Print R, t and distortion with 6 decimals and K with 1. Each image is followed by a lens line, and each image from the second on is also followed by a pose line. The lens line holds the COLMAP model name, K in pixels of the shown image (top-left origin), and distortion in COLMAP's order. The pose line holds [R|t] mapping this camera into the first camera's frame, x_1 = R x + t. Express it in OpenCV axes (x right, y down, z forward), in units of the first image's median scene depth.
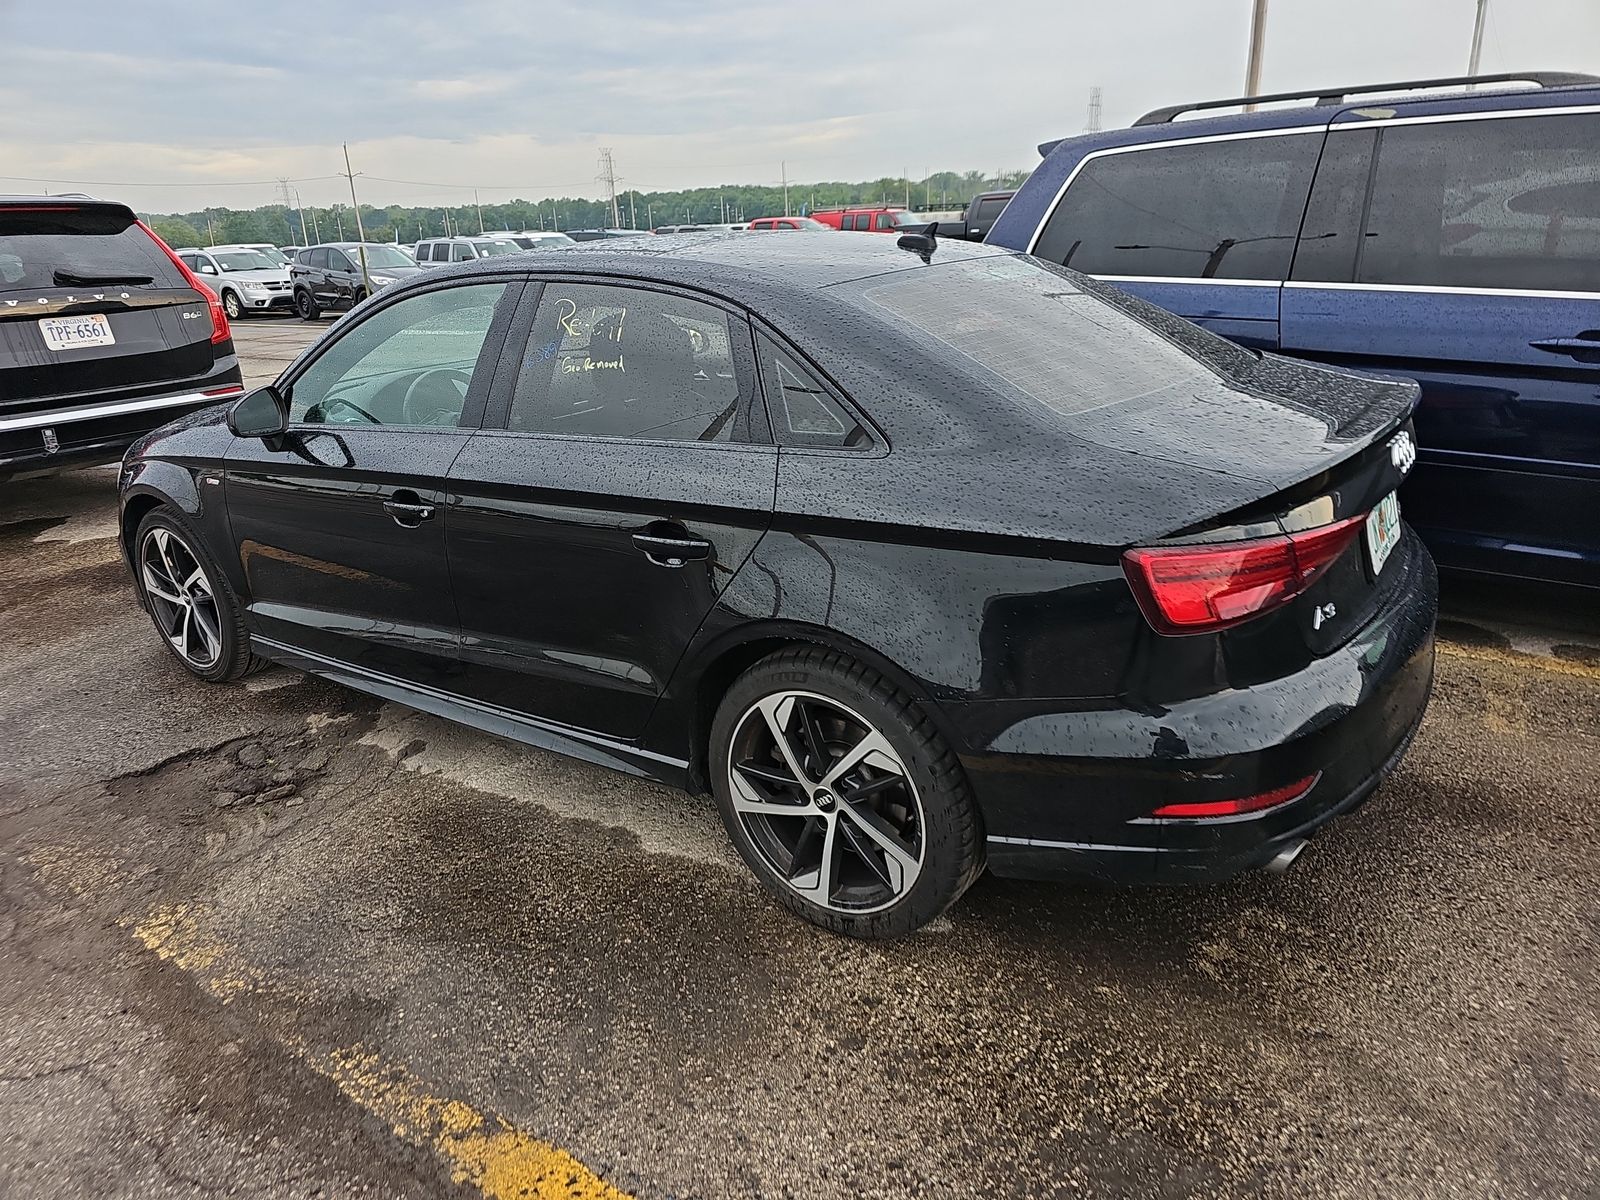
lens RADIAL K [[1075.7, 0, 801.9], [0, 1075.7, 600.8], [0, 0, 1]] dist [0.035305, -0.023282]
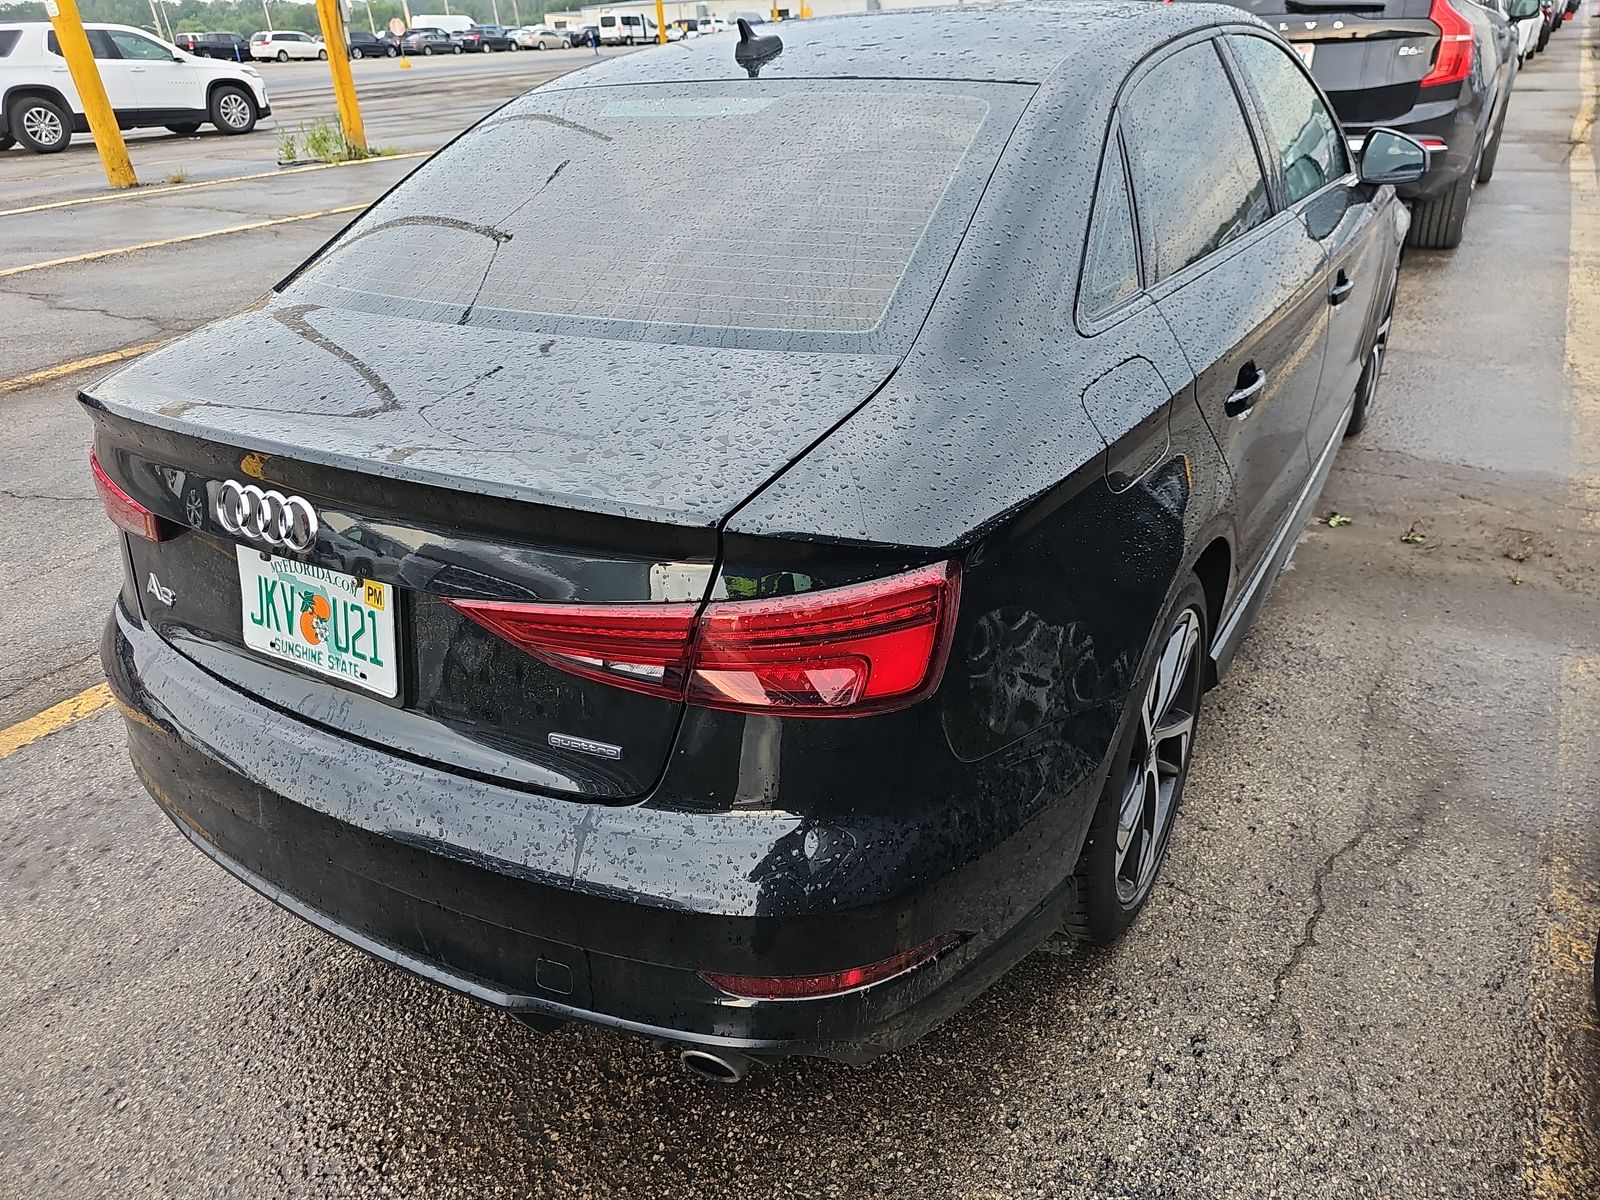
lens RADIAL K [[1075.7, 0, 802.0], [0, 1075.7, 598.0], [0, 0, 1]] dist [0.035305, -0.023282]
pose [[0.065695, 0.512394, -0.856234, 0.119506], [-0.284279, 0.832139, 0.476163, -0.050488], [0.956488, 0.212127, 0.200330, 0.127607]]
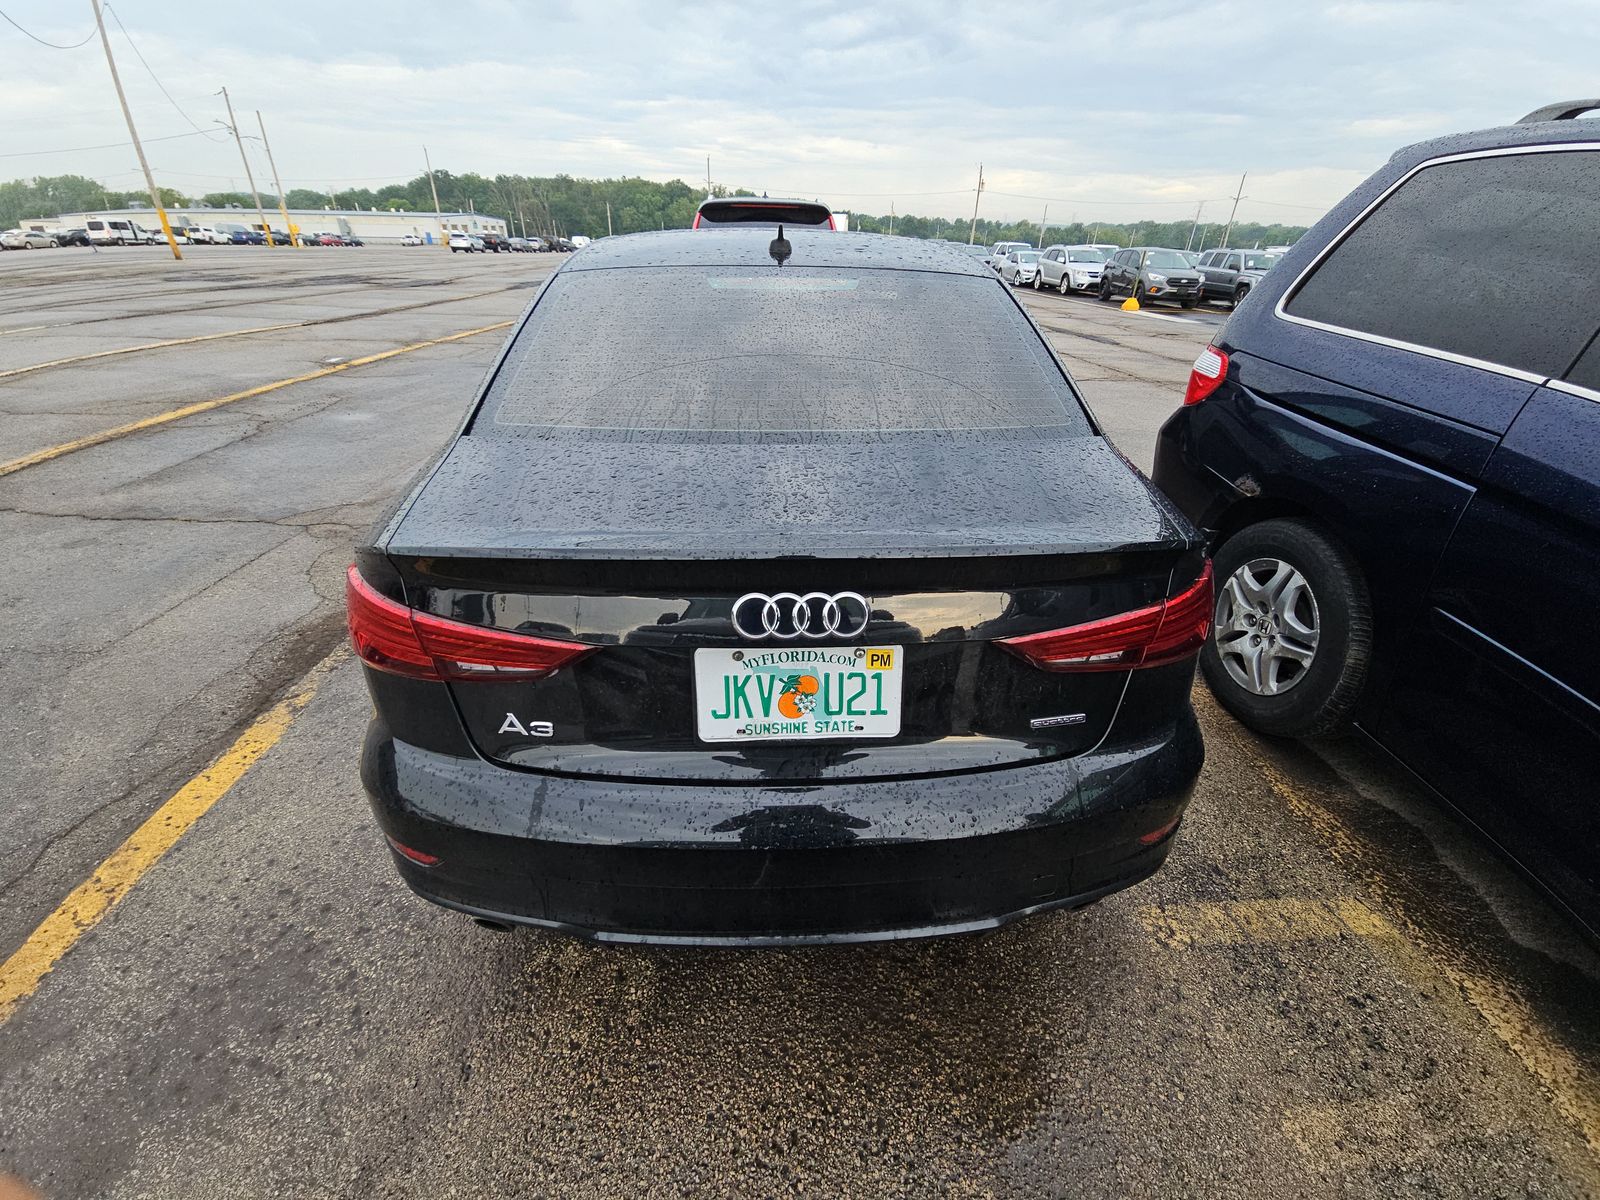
lens RADIAL K [[660.0, 0, 806.3], [0, 660.0, 609.6], [0, 0, 1]] dist [0.004208, -0.001254]
pose [[0.611972, 0.433923, -0.661212, 0.090149], [-0.306150, 0.900840, 0.307828, -0.029566], [0.729220, 0.014048, 0.684135, 0.079182]]
